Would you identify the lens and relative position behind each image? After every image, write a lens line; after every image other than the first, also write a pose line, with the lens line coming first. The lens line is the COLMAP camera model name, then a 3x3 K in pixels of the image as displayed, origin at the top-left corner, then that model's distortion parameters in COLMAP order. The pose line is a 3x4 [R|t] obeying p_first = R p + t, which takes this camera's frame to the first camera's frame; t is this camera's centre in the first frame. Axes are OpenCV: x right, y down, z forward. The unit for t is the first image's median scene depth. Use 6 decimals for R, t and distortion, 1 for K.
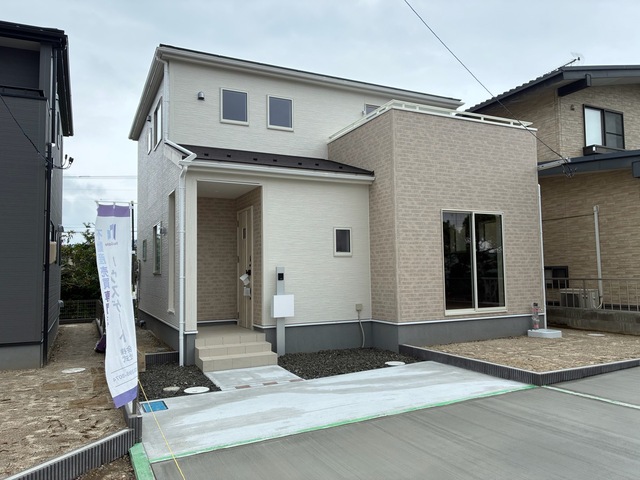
lens RADIAL K [[488.8, 0, 320.0], [0, 488.8, 240.0], [0, 0, 1]] dist [0.034891, -0.006813]
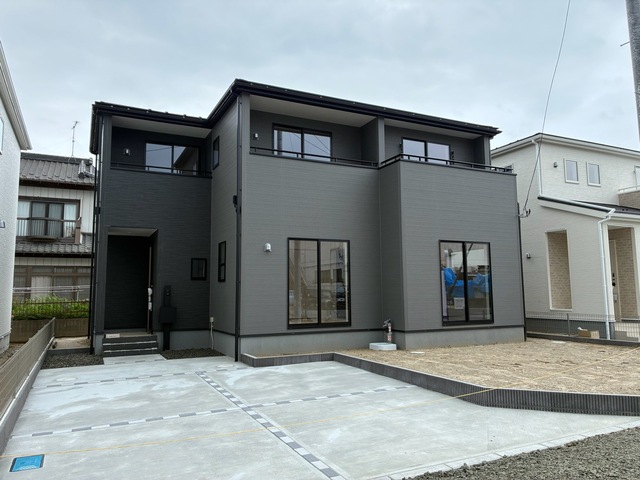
lens RADIAL K [[488.8, 0, 320.0], [0, 488.8, 240.0], [0, 0, 1]] dist [0.034891, -0.006813]
pose [[0.999945, 0.008775, 0.005730, -0.990319], [-0.008642, 0.999700, -0.022905, -0.025280], [-0.005929, 0.022854, 0.999721, -0.497505]]
